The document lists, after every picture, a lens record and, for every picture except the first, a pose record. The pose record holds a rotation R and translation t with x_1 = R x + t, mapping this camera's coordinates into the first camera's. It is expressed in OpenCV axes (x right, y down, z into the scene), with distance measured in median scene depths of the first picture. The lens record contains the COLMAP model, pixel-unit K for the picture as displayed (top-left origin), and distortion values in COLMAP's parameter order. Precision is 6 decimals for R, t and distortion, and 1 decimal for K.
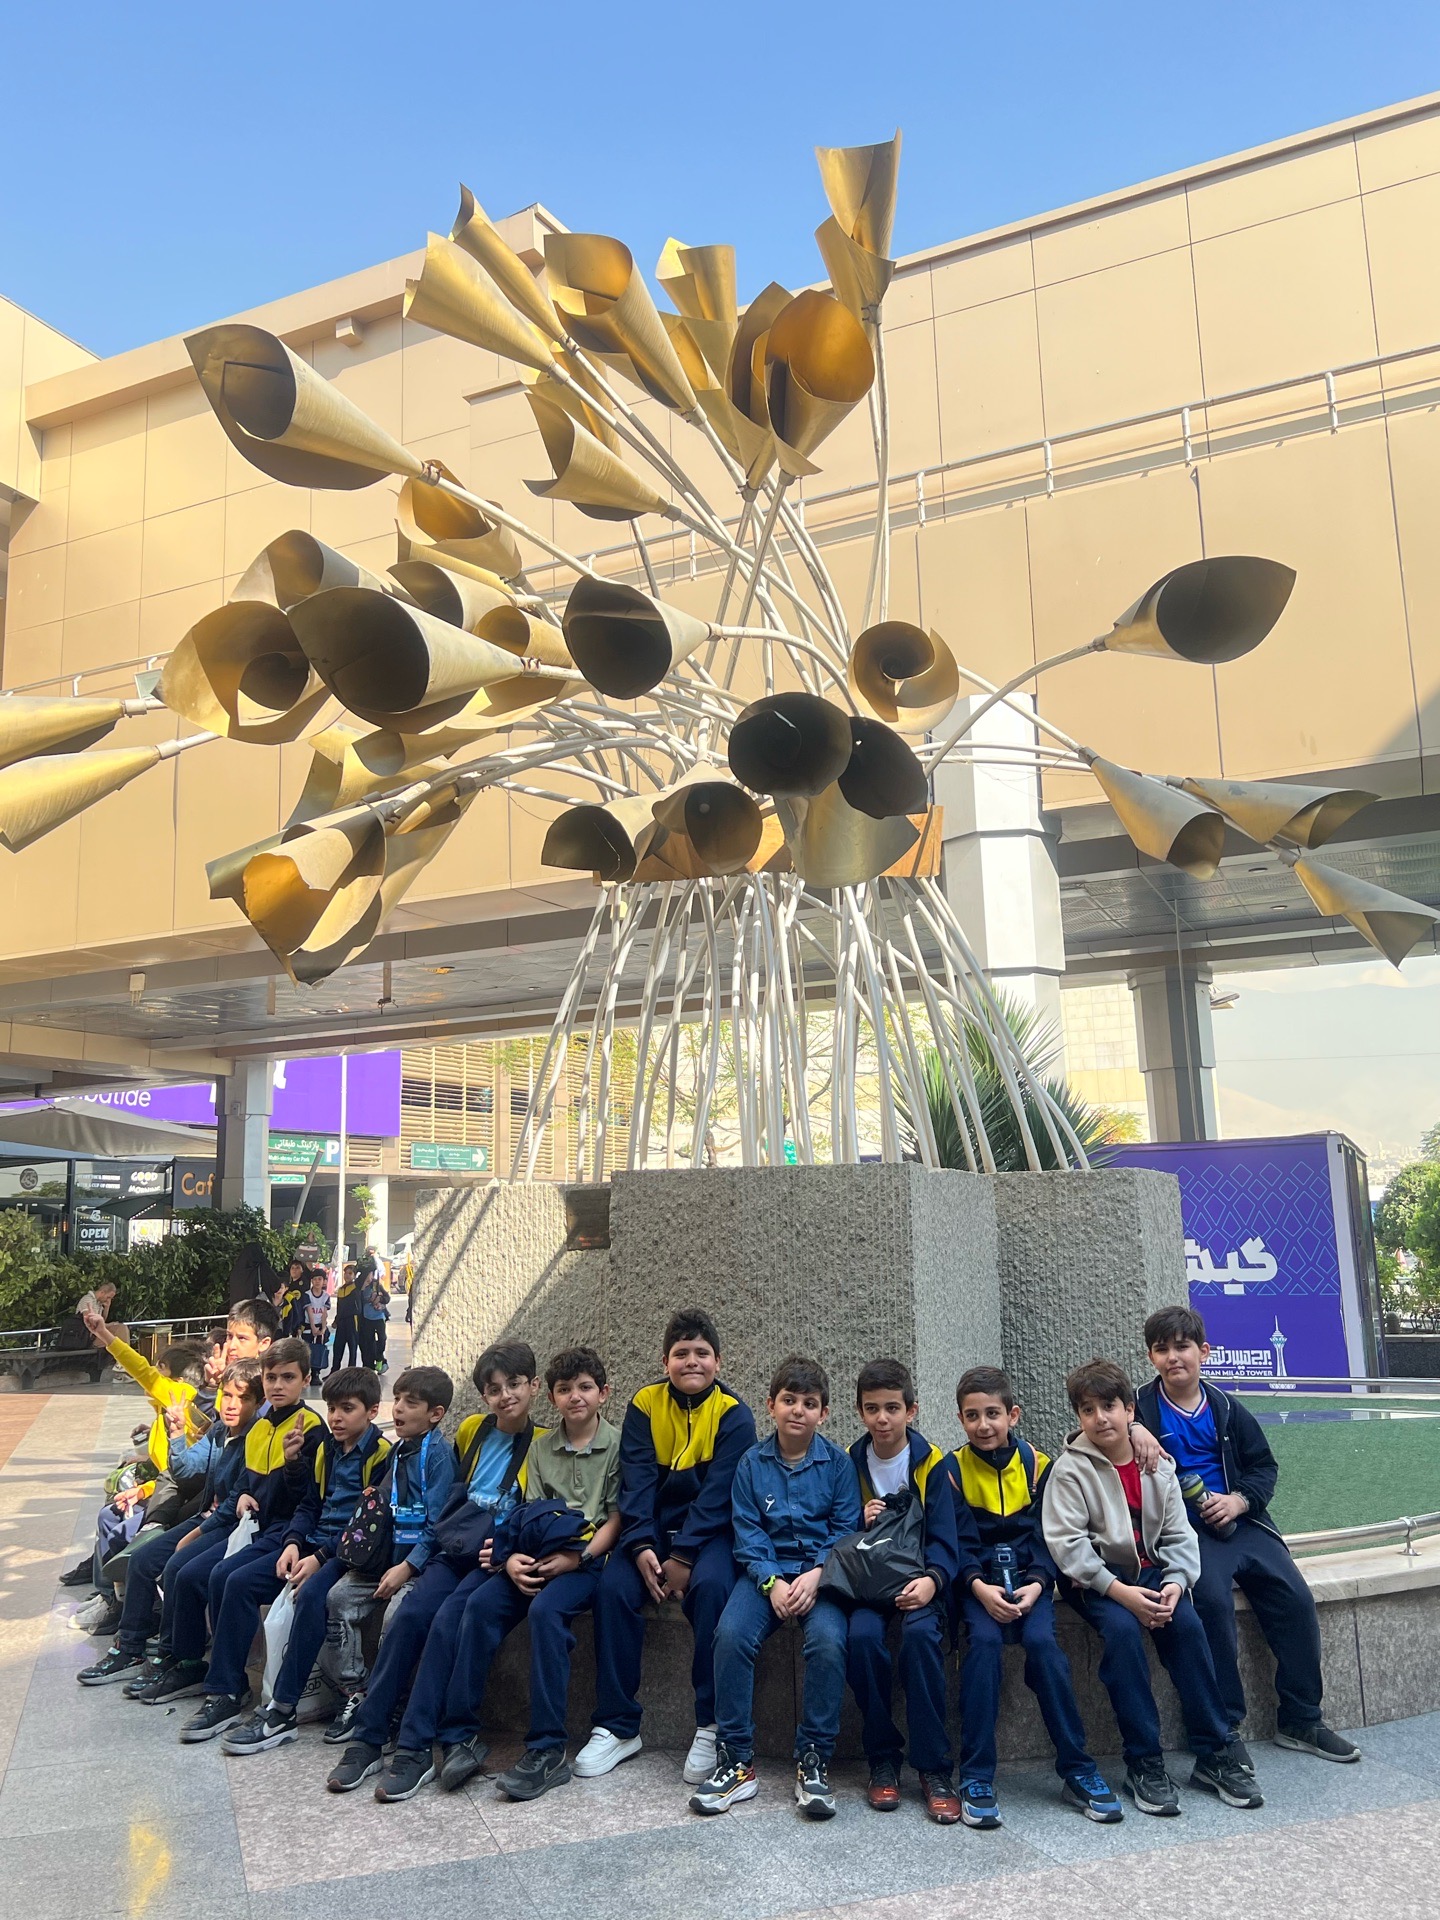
lens RADIAL K [[1524.6, 0, 712.7], [0, 1524.6, 959.3], [0, 0, 1]] dist [0.048976, -0.050982]
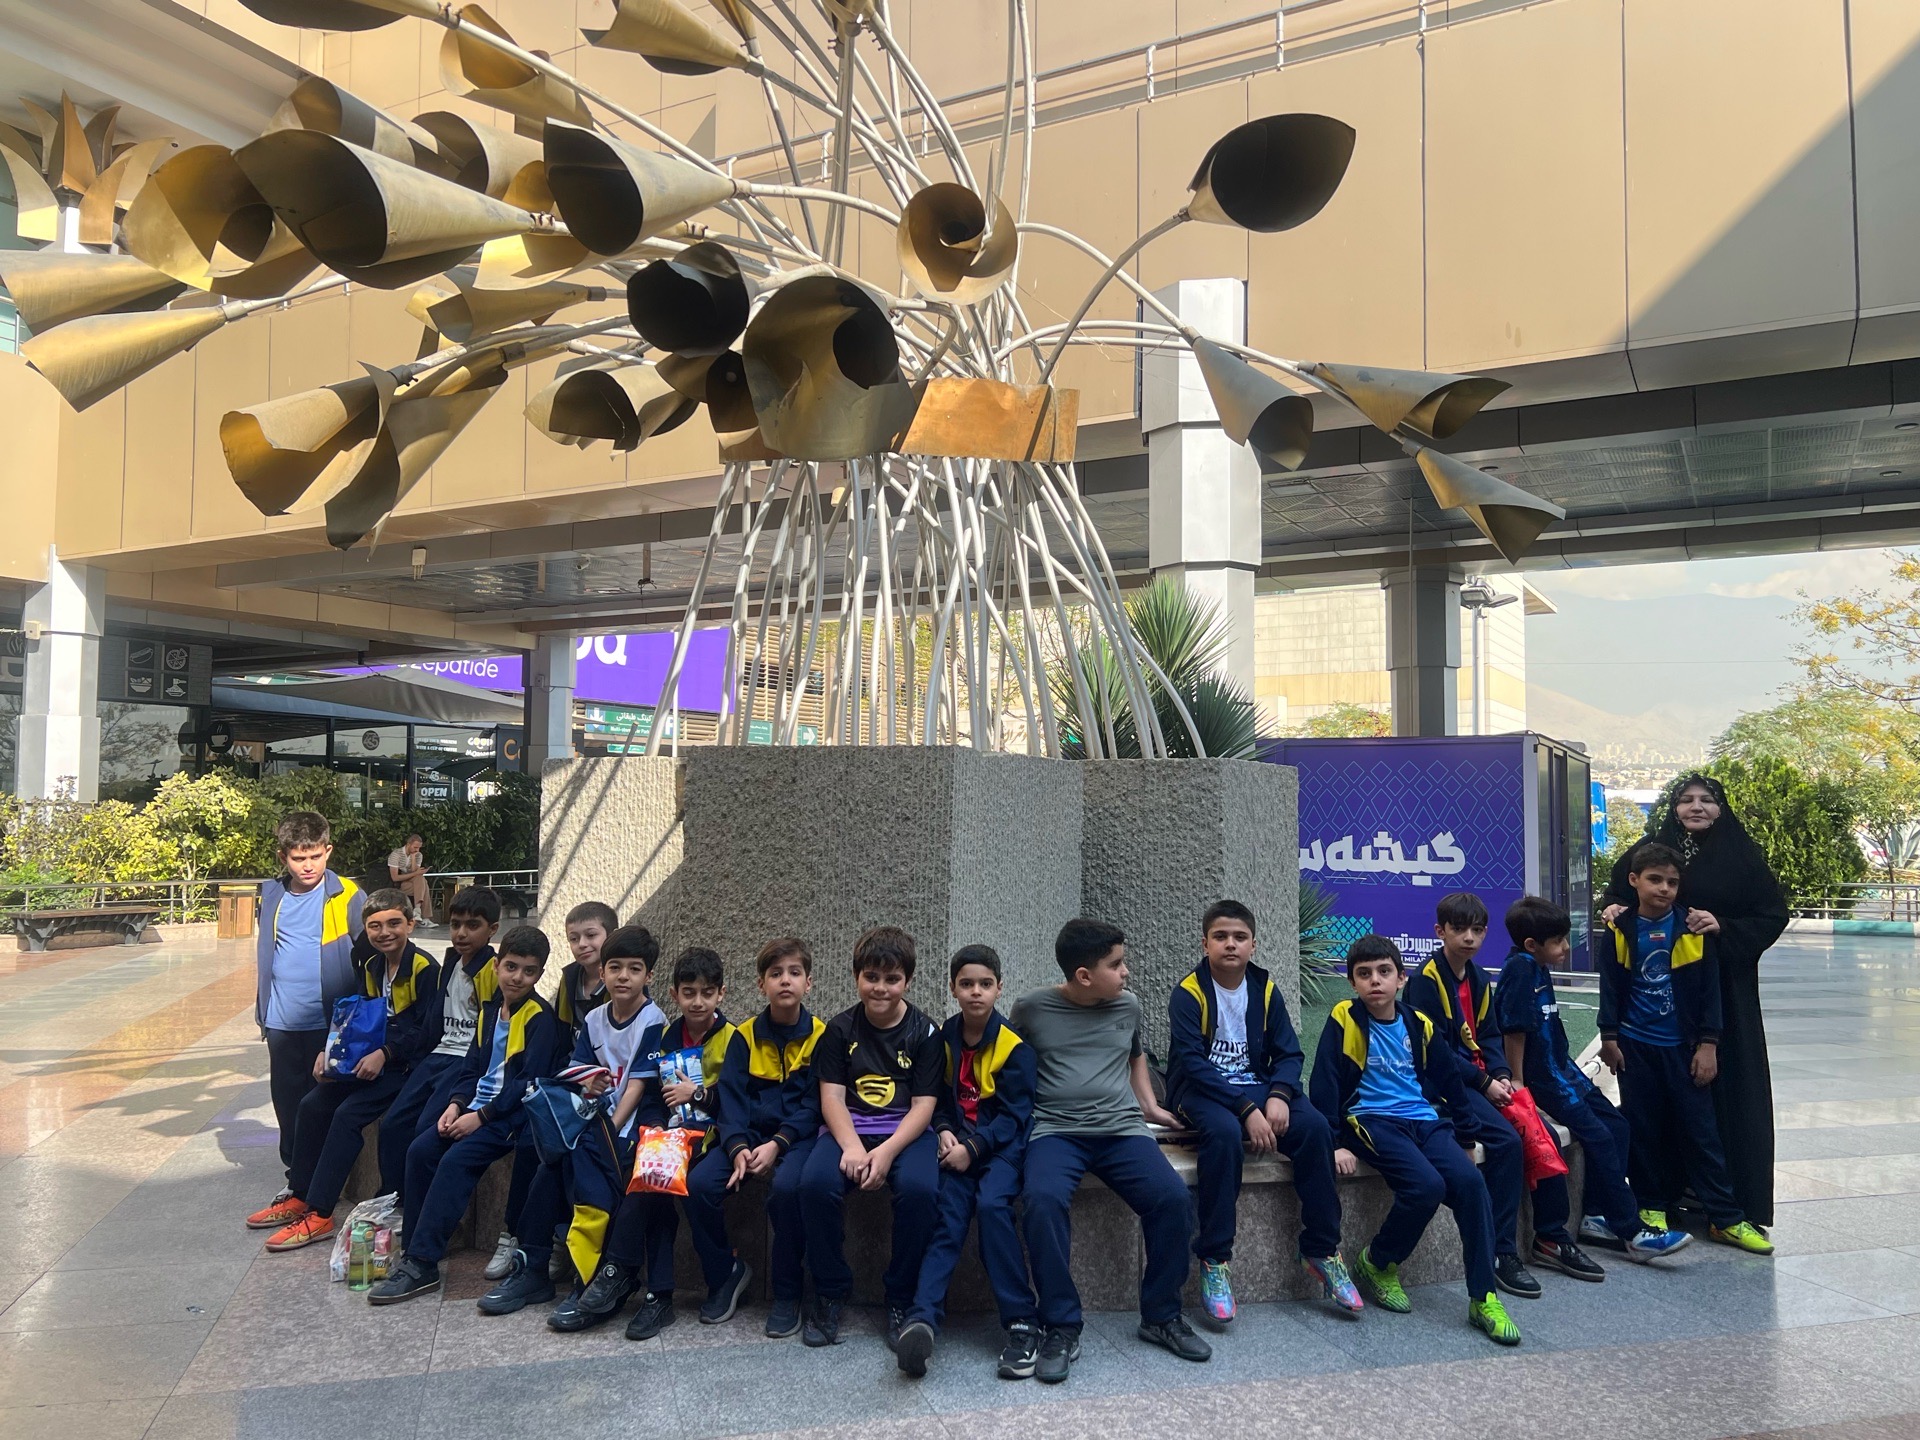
lens RADIAL K [[1449.6, 0, 969.5], [0, 1449.6, 731.6], [0, 0, 1]] dist [0.052696, -0.056583]
pose [[0.997859, 0.031018, -0.057574, 0.156875], [-0.023777, 0.992191, 0.122441, 0.005724], [0.060922, -0.120810, 0.990804, 0.043496]]
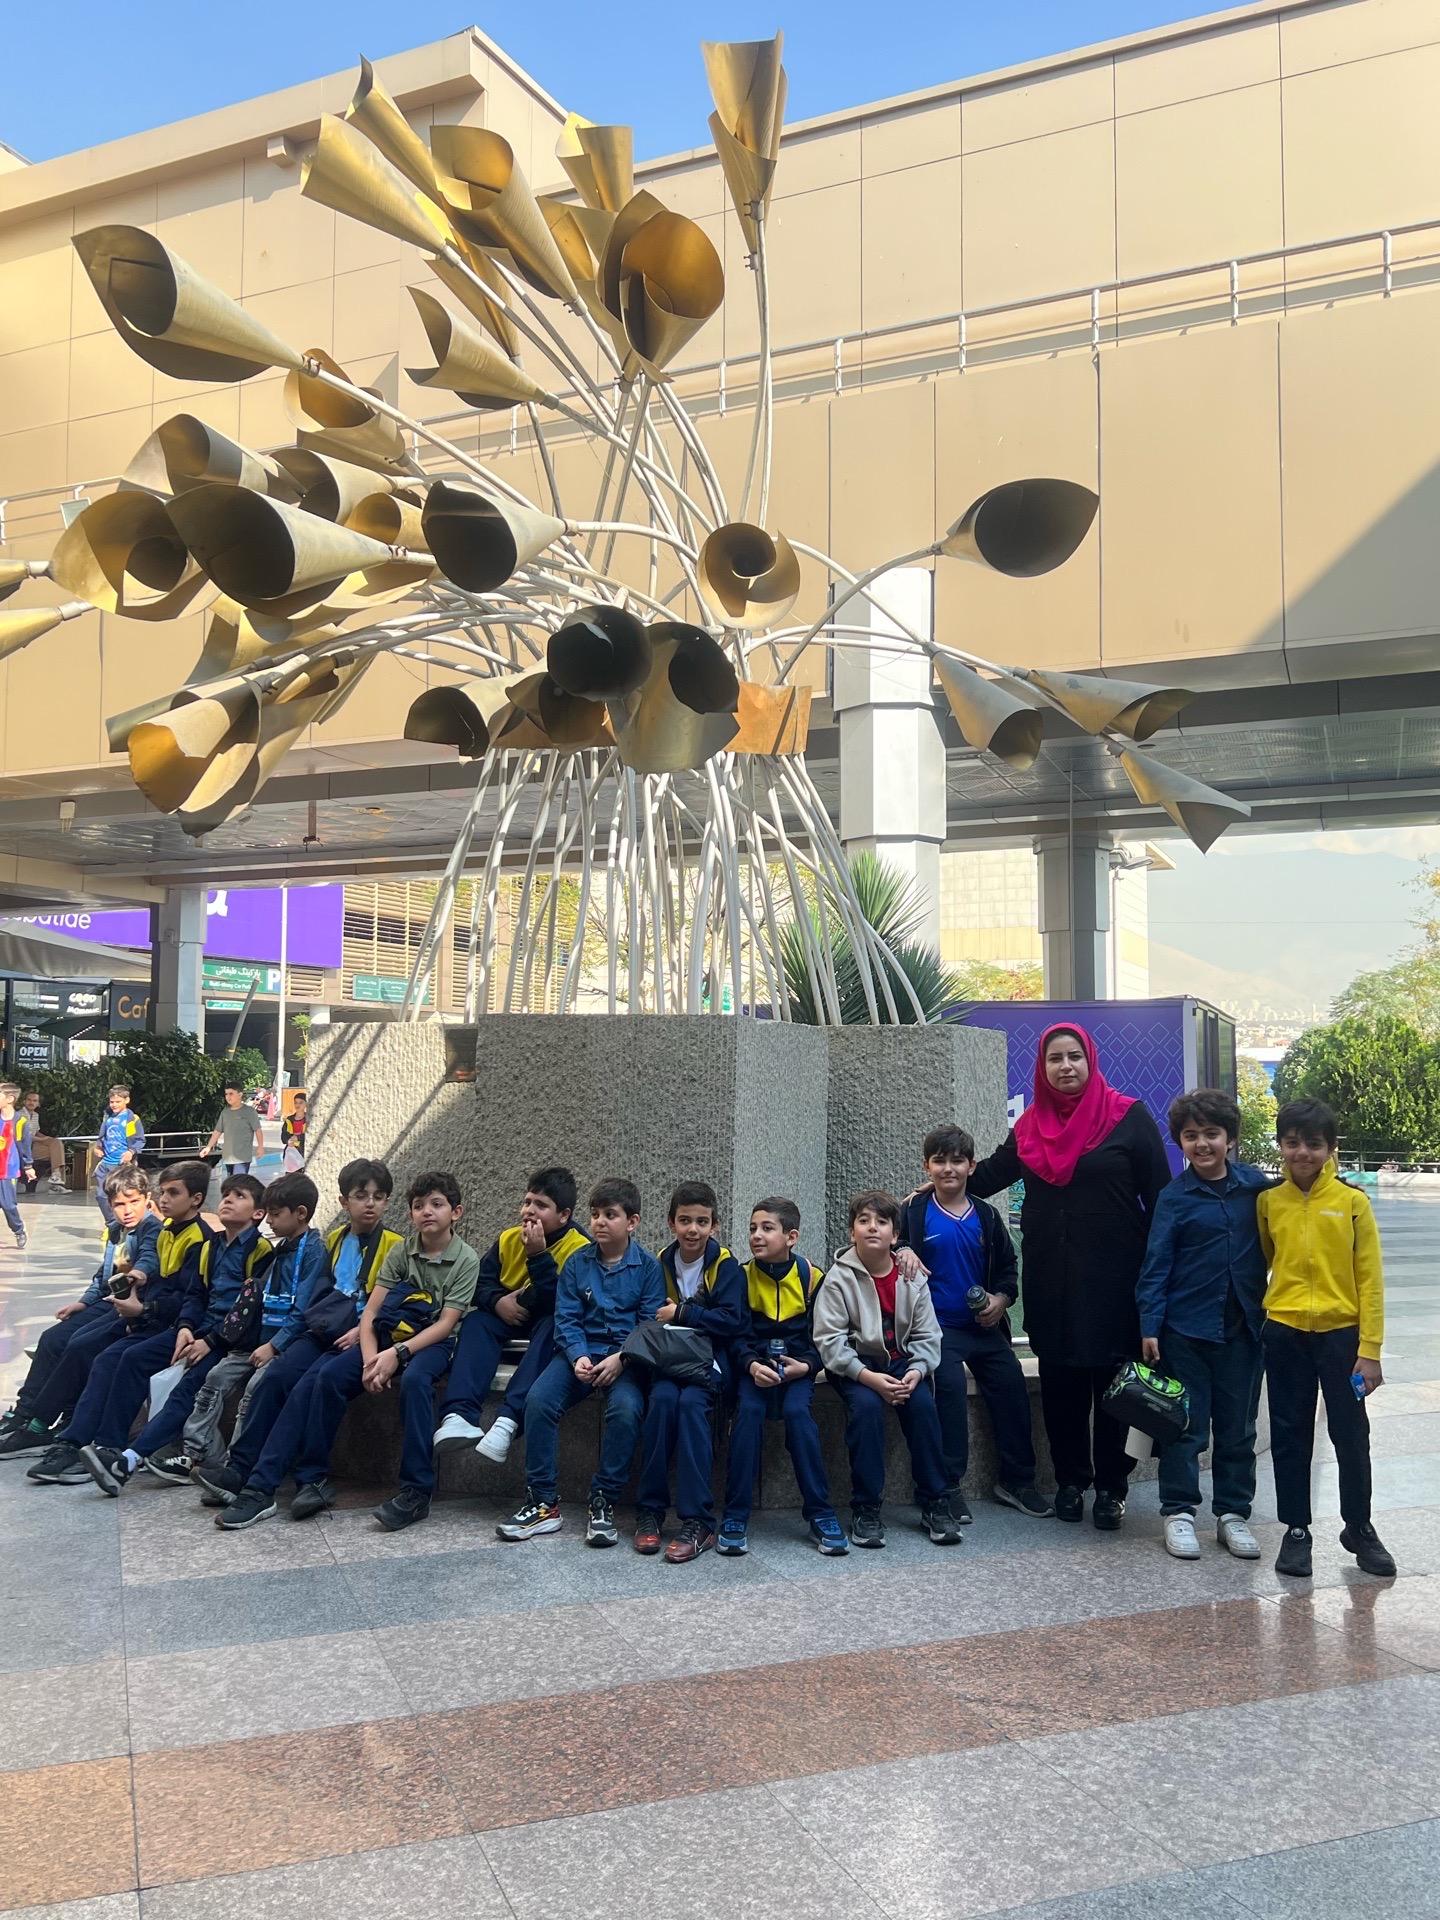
lens RADIAL K [[1520.2, 0, 709.1], [0, 1520.2, 961.8], [0, 0, 1]] dist [0.077212, -0.126144]
pose [[0.998917, 0.034732, 0.030949, 0.058224], [-0.037774, 0.993876, 0.103847, -0.017845], [-0.027153, -0.104904, 0.994112, -0.094269]]
